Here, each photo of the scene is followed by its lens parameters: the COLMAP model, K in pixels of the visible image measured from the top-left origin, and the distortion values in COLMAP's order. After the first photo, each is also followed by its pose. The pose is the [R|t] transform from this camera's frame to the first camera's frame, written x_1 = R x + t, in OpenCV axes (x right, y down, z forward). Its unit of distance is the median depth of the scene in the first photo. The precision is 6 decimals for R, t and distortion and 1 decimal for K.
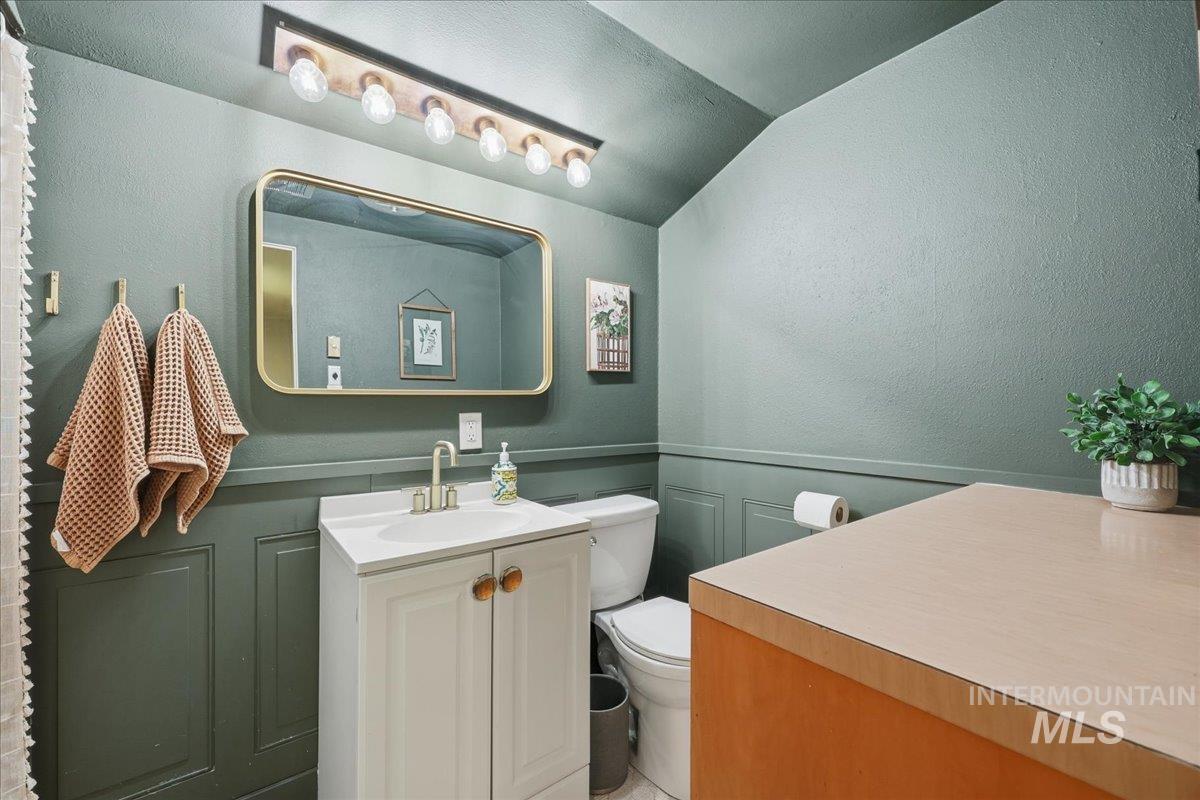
lens RADIAL K [[487.8, 0, 596.0], [0, 487.8, 405.0], [0, 0, 1]] dist [-0.000382, -0.000173]
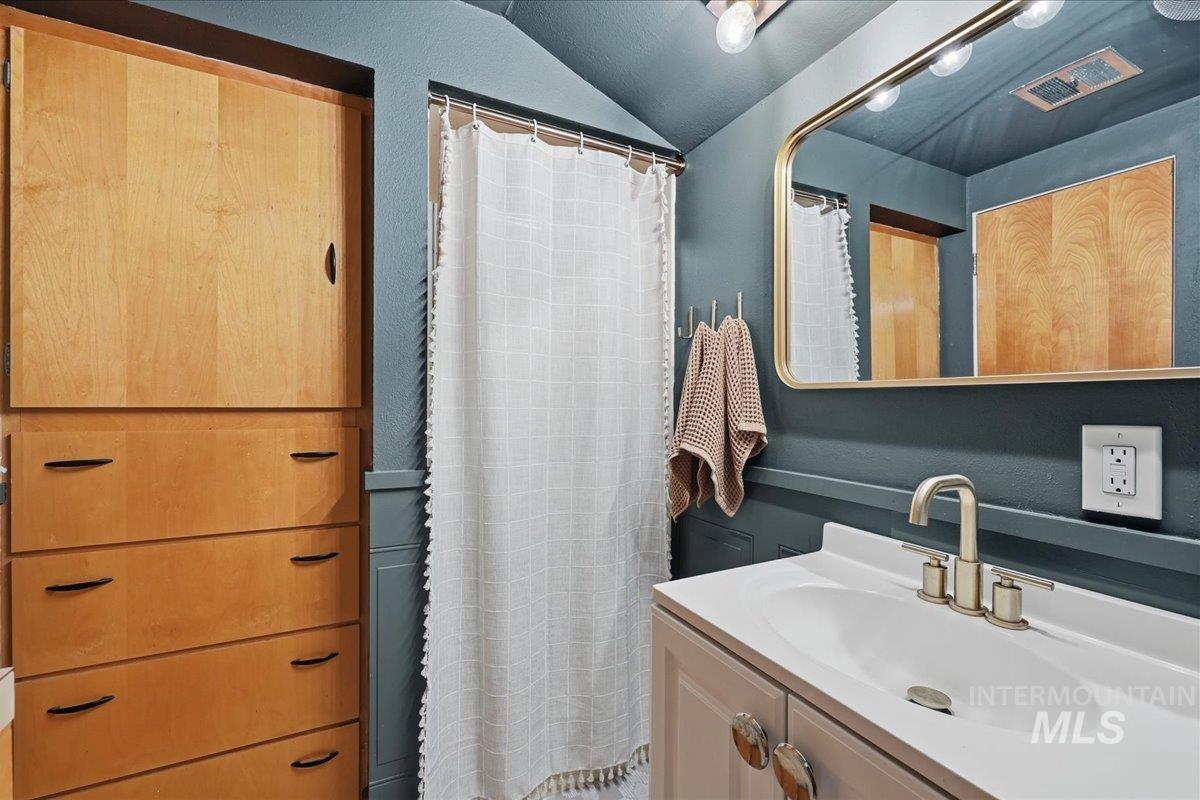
lens RADIAL K [[487.8, 0, 596.0], [0, 487.8, 405.0], [0, 0, 1]] dist [-0.000382, -0.000173]
pose [[-0.196175, 0.004528, -0.980559, 0.260499], [-0.012065, 0.999902, 0.007031, 0.000635], [0.980495, 0.013210, -0.196101, 0.712592]]
